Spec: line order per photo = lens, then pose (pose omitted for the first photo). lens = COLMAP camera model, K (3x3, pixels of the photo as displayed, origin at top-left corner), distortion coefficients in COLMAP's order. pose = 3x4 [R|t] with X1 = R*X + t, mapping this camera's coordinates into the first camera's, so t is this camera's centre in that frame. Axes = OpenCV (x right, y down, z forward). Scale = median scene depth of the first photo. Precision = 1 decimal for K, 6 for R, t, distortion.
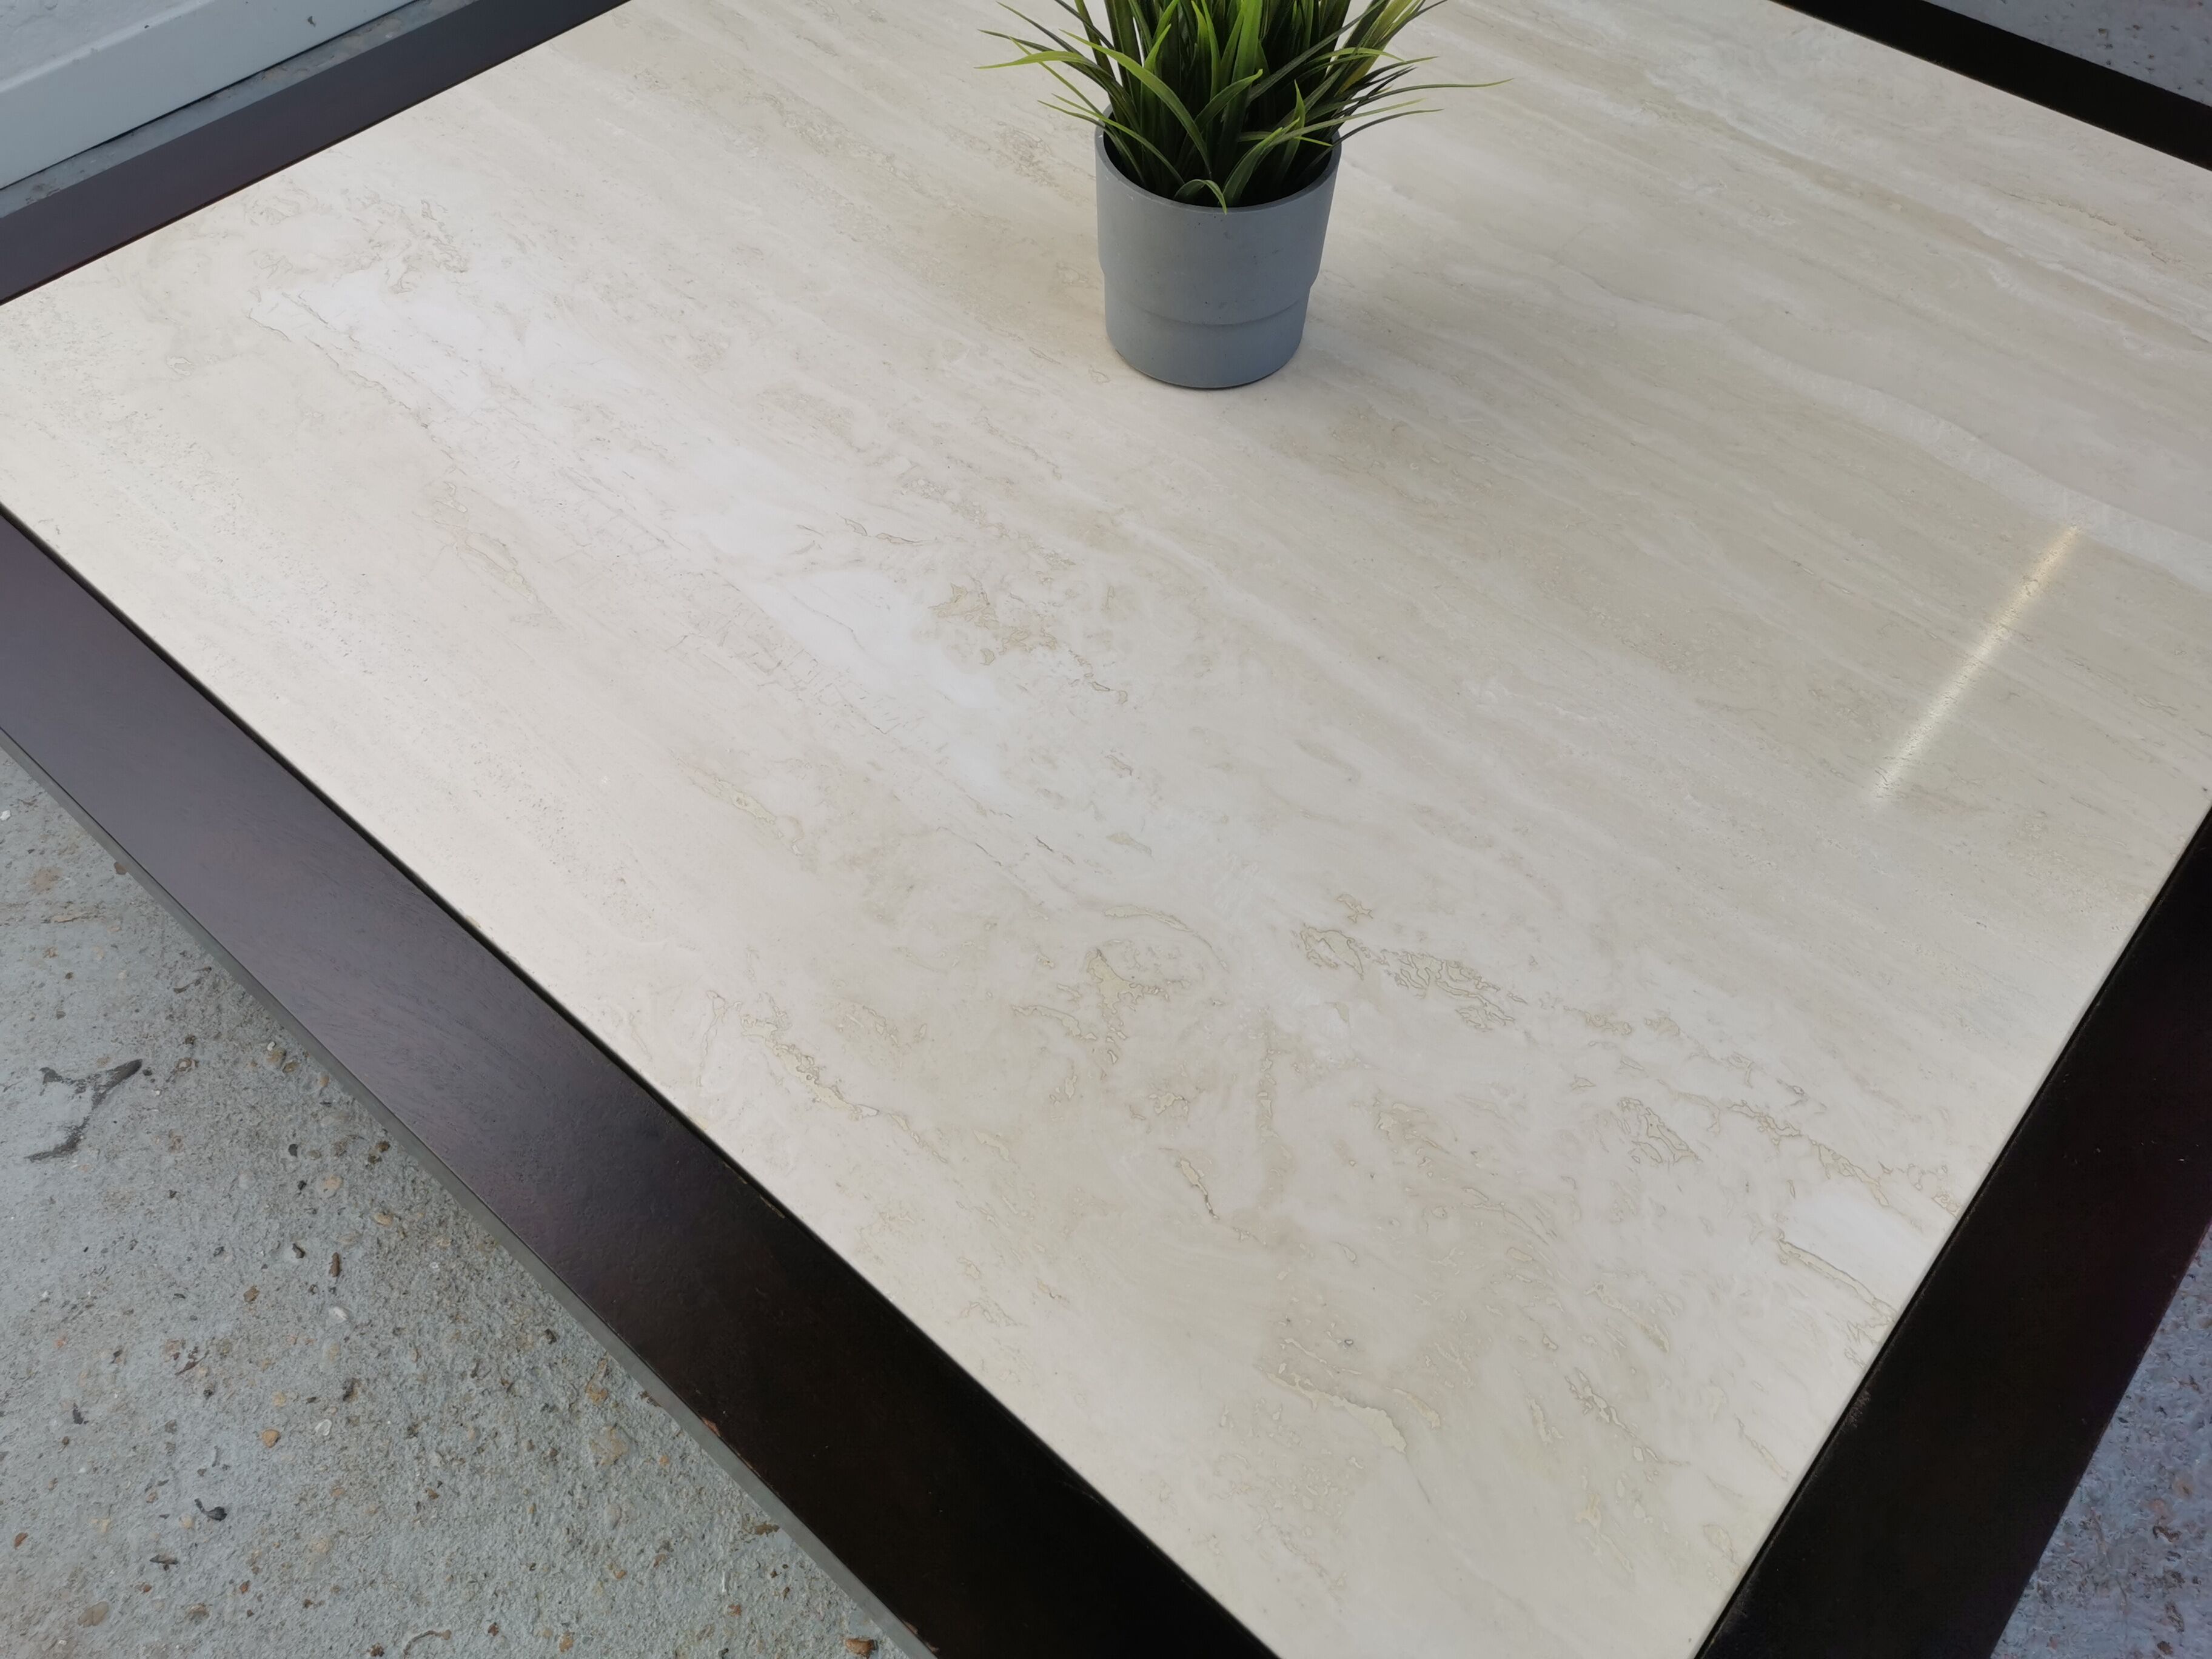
lens RADIAL K [[1722.2, 0, 1100.3], [0, 1722.2, 825.8], [0, 0, 1]] dist [0.053870, -0.057870]
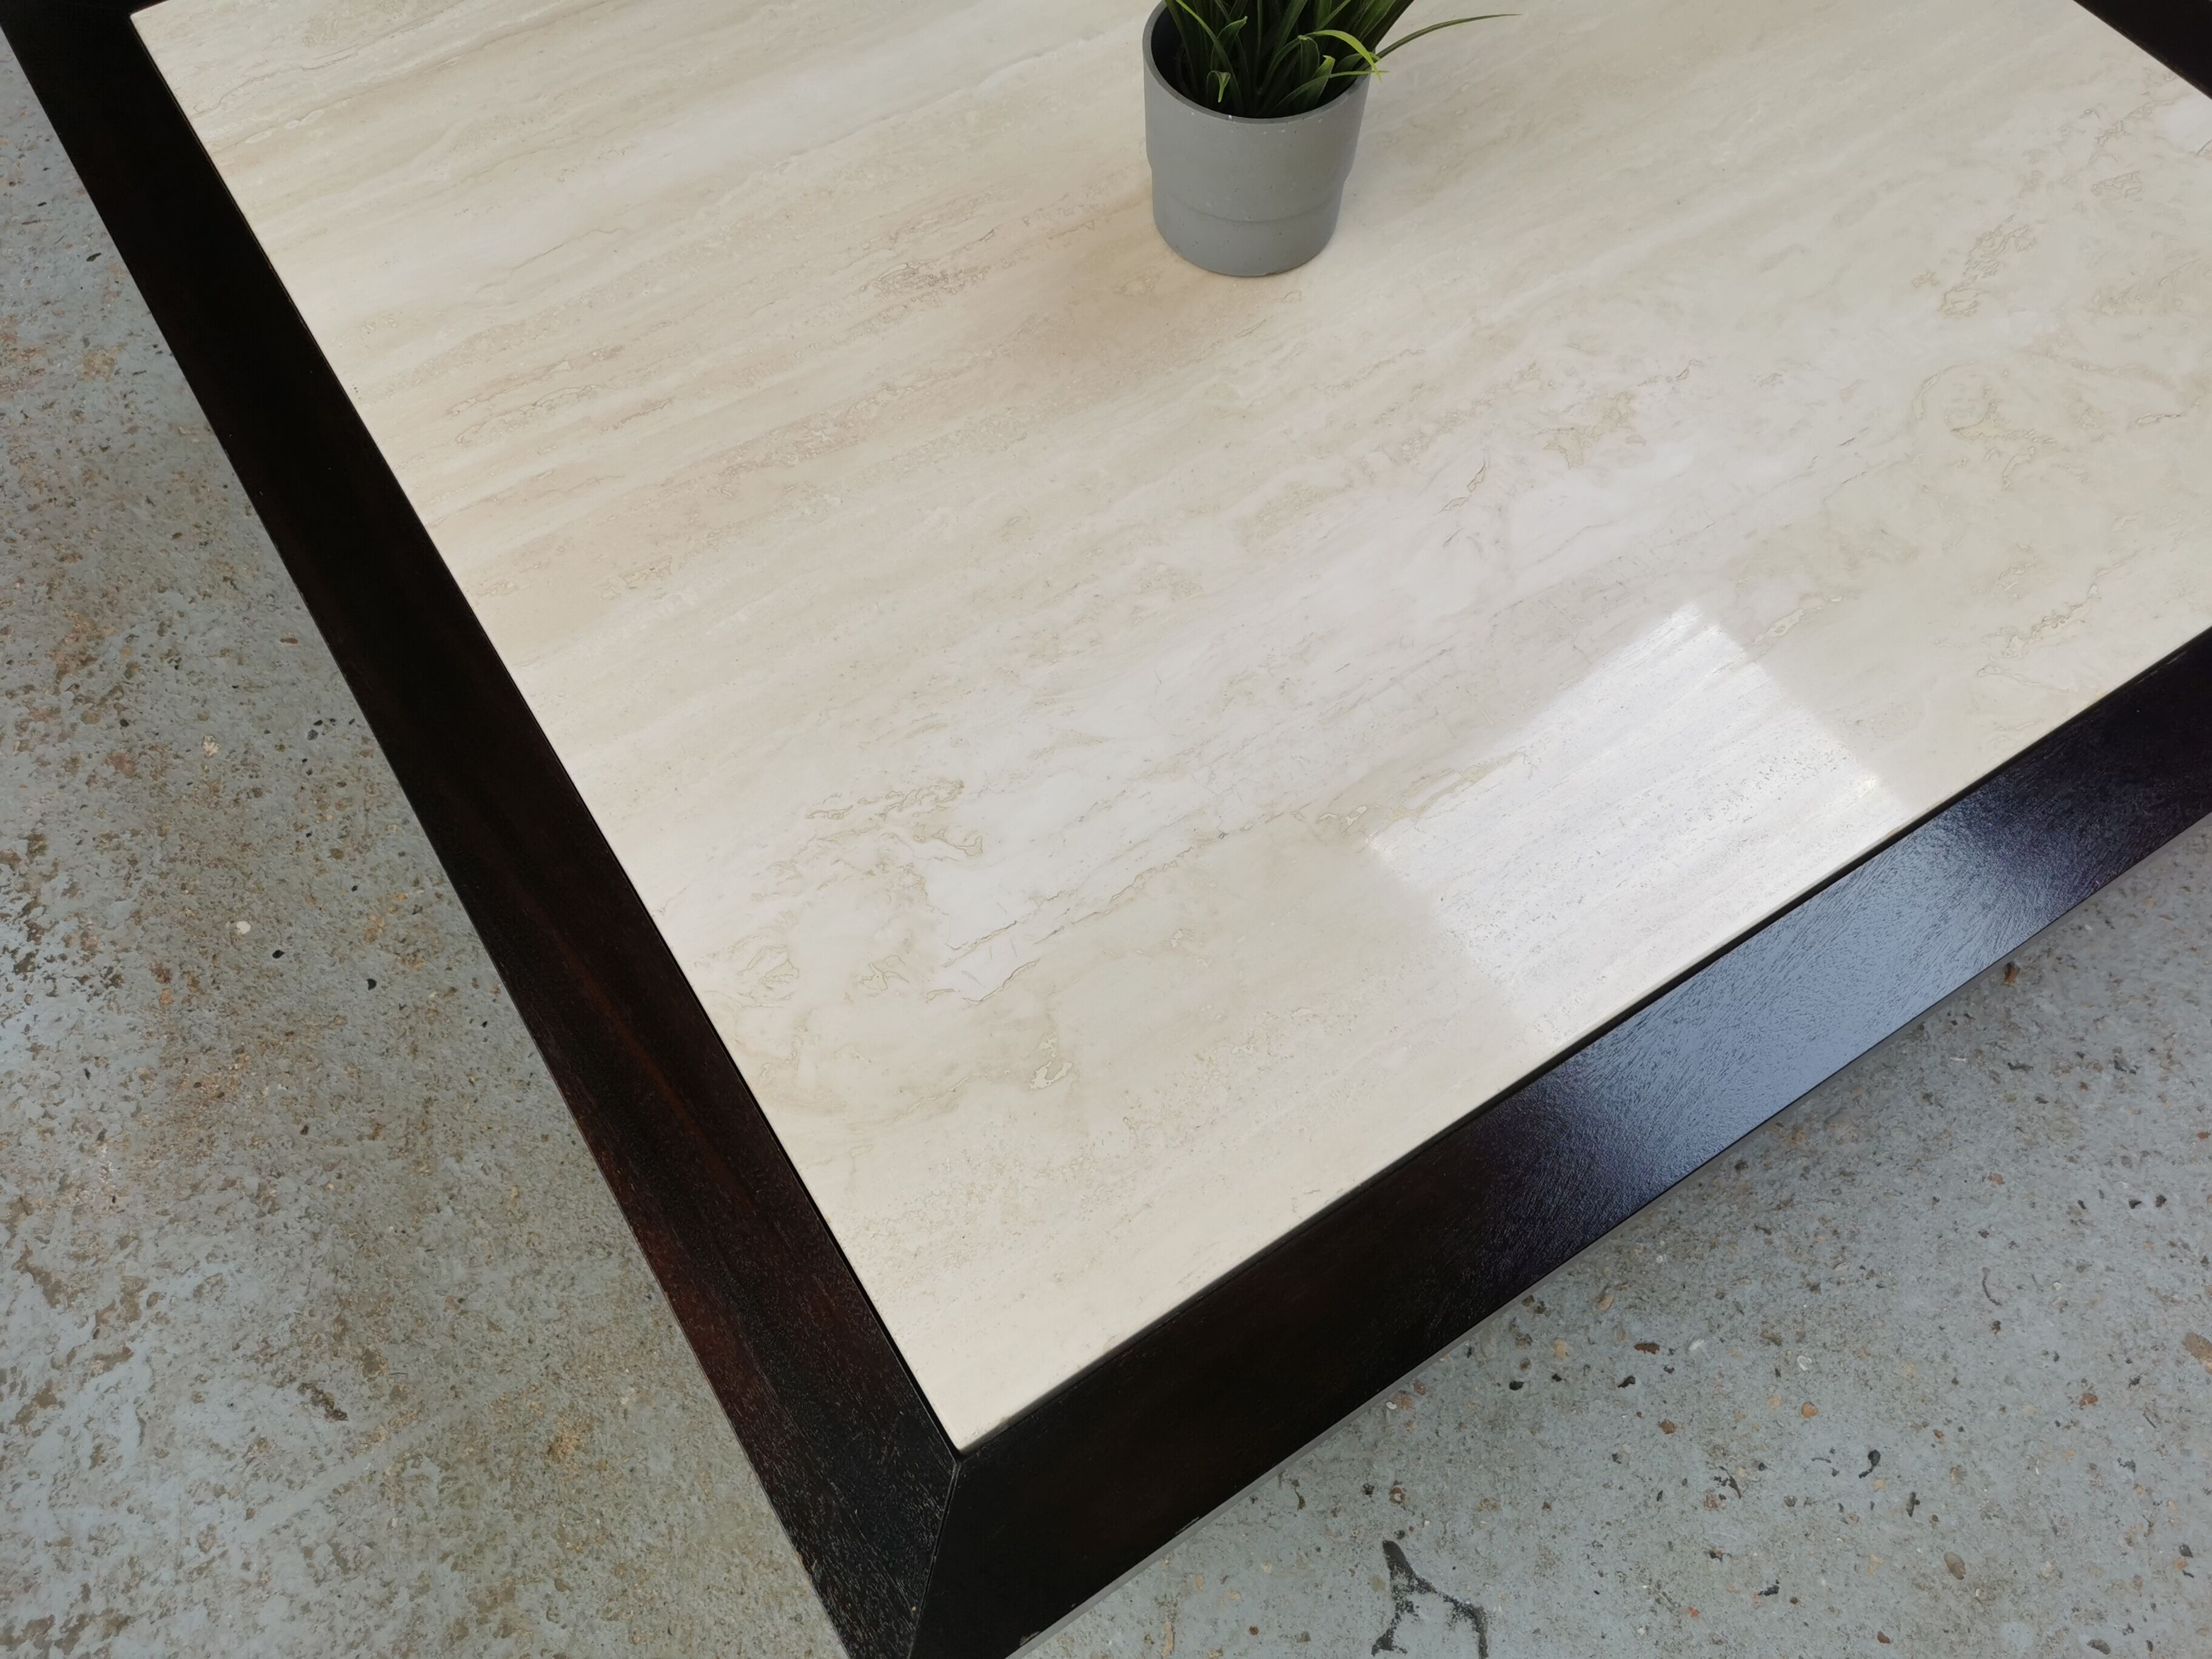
lens RADIAL K [[1722.2, 0, 1099.8], [0, 1722.2, 834.9], [0, 0, 1]] dist [0.053870, -0.057870]
pose [[0.278784, -0.857327, 0.432748, -0.789703], [0.778678, 0.465534, 0.420641, -0.655986], [-0.562085, 0.219703, 0.797365, 0.297265]]
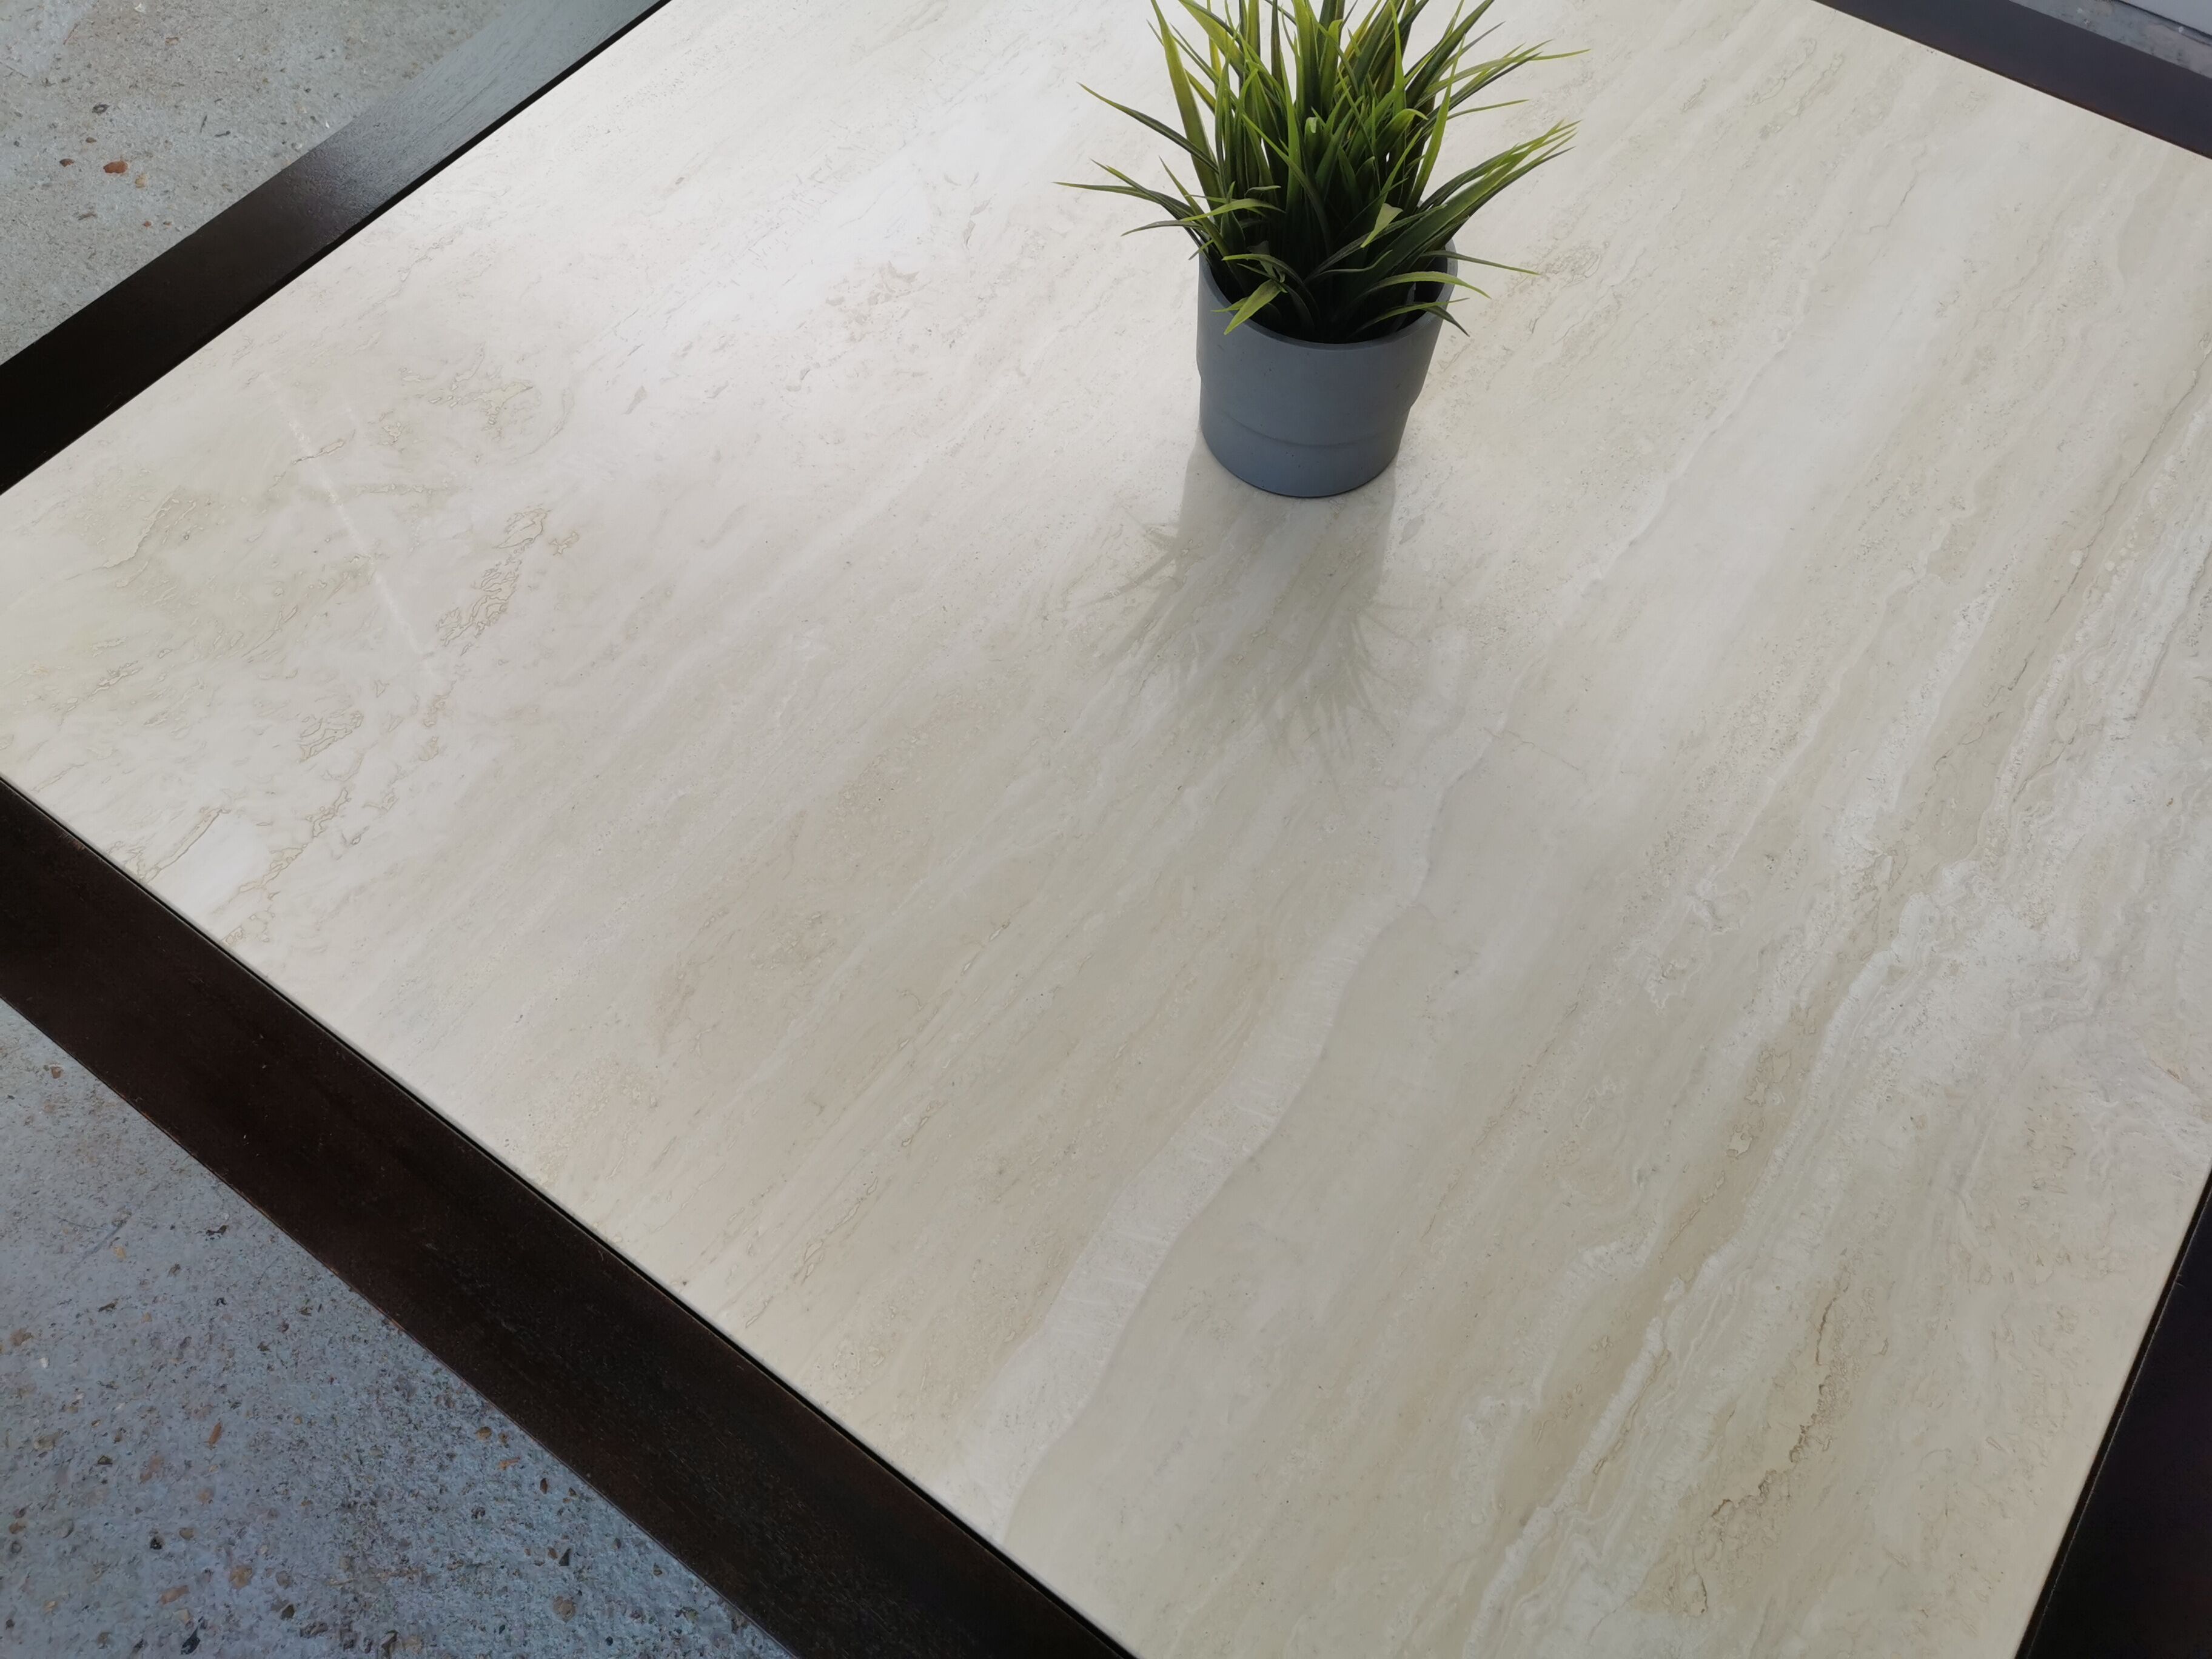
lens RADIAL K [[1722.2, 0, 1095.9], [0, 1722.2, 825.0], [0, 0, 1]] dist [0.053870, -0.057870]
pose [[0.098198, 0.855490, -0.508423, 0.766520], [-0.807803, 0.366903, 0.461343, -0.584328], [0.581216, 0.365402, 0.727096, 0.327288]]
